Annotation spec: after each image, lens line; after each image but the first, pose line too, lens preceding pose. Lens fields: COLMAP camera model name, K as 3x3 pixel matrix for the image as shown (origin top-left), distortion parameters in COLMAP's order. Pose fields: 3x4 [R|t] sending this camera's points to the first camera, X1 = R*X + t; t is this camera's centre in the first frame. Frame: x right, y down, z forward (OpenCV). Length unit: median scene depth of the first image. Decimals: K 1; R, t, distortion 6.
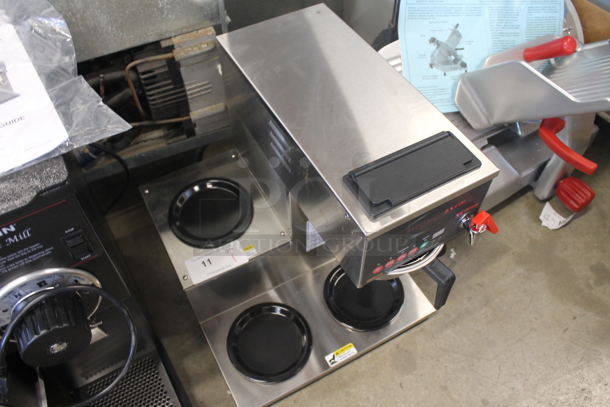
lens RADIAL K [[519.1, 0, 306.7], [0, 519.1, 191.1], [0, 0, 1]] dist [-0.155766, 0.126784]
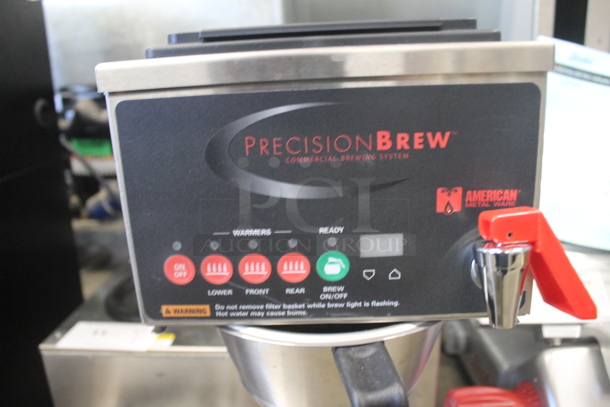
lens RADIAL K [[519.1, 0, 306.7], [0, 519.1, 191.1], [0, 0, 1]] dist [-0.155766, 0.126784]
pose [[0.853539, 0.113413, -0.508535, 0.285048], [-0.380499, 0.802443, -0.459680, 0.169993], [0.355937, 0.585852, 0.728071, 0.499761]]
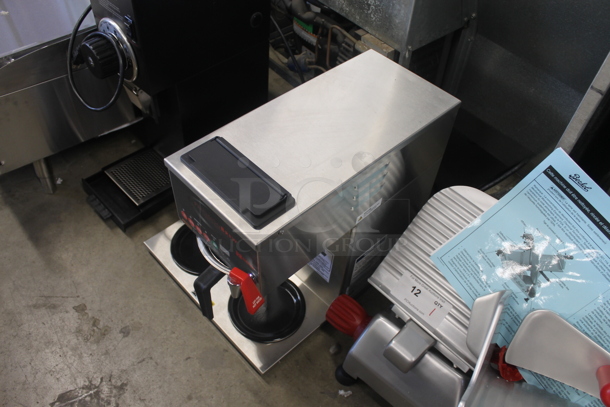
lens RADIAL K [[519.1, 0, 306.7], [0, 519.1, 191.1], [0, 0, 1]] dist [-0.155766, 0.126784]
pose [[0.260612, 0.734355, -0.626740, 0.633877], [-0.784967, 0.539108, 0.305269, -0.320147], [0.562057, 0.412414, 0.716943, 0.206230]]
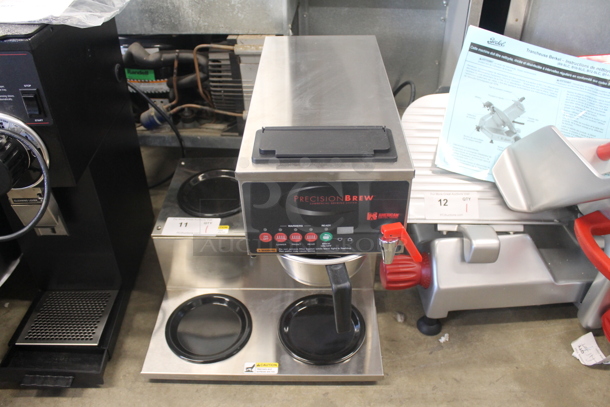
lens RADIAL K [[519.1, 0, 306.7], [0, 519.1, 191.1], [0, 0, 1]] dist [-0.155766, 0.126784]
pose [[0.870793, 0.290506, -0.396644, 0.394116], [-0.379942, 0.909646, -0.167892, 0.144708], [0.312032, 0.296901, 0.902489, 0.090142]]
